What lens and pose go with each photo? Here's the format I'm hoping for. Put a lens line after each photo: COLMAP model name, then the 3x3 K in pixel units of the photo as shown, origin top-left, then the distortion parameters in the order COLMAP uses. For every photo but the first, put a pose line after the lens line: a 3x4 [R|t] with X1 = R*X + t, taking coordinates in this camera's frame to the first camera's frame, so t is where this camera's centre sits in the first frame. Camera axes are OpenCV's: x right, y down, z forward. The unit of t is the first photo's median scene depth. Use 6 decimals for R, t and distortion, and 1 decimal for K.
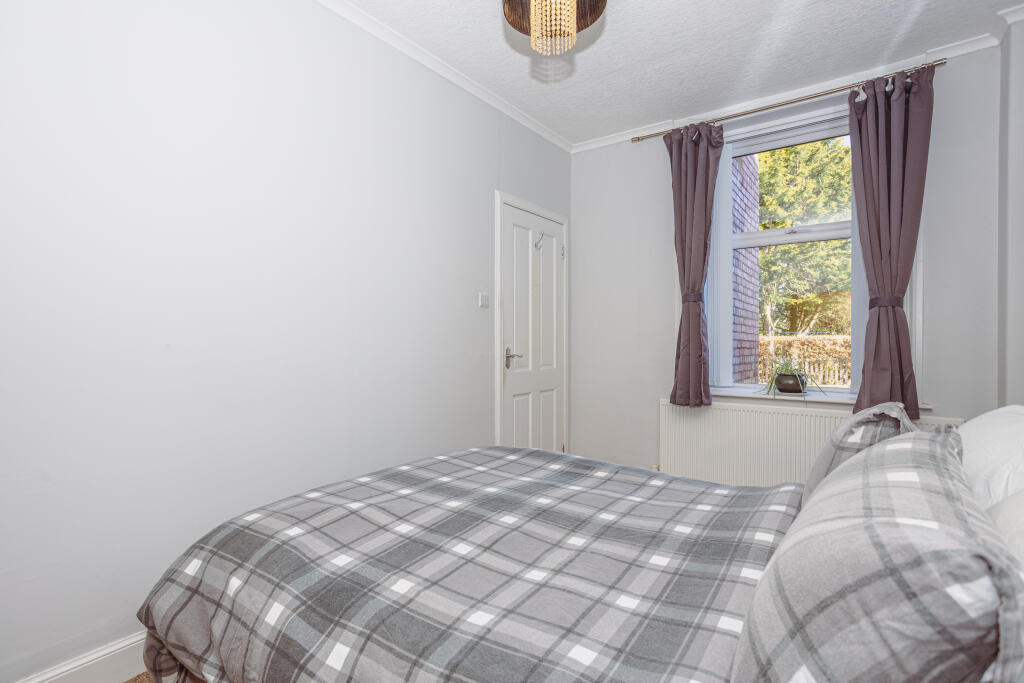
lens RADIAL K [[509.7, 0, 512.3], [0, 509.7, 354.5], [0, 0, 1]] dist [-0.056303, 0.024464]
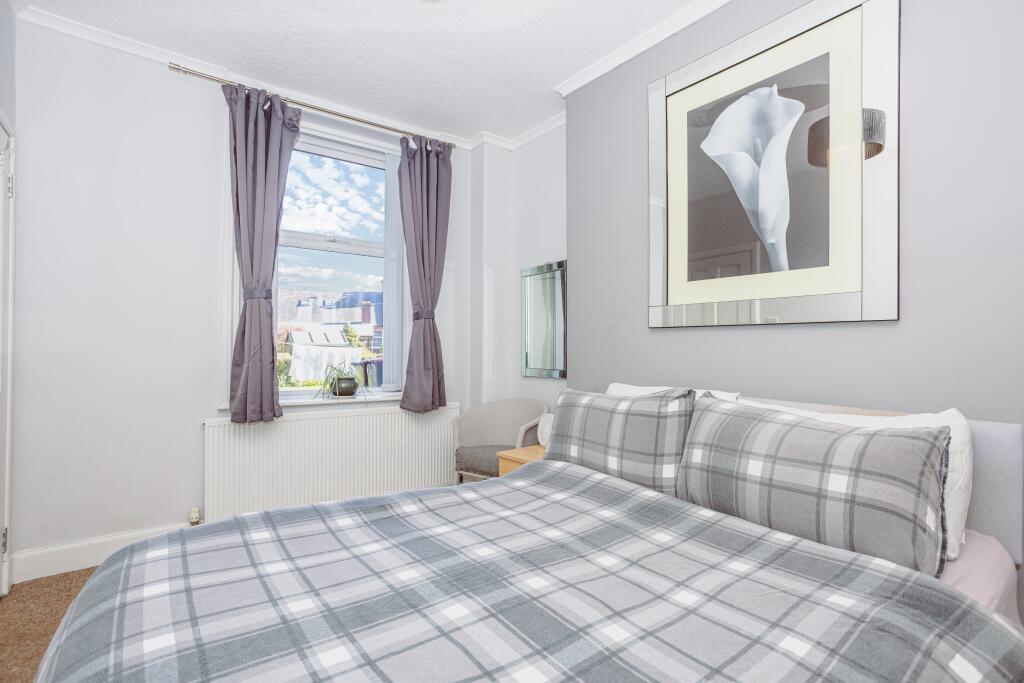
lens RADIAL K [[494.0, 0, 509.9], [0, 494.0, 348.4], [0, 0, 1]] dist [-0.054063, 0.033531]
pose [[0.271839, 0.006610, 0.962320, -0.491013], [0.018954, 0.999746, -0.012222, -0.003933], [-0.962156, 0.021562, 0.271645, 0.587538]]
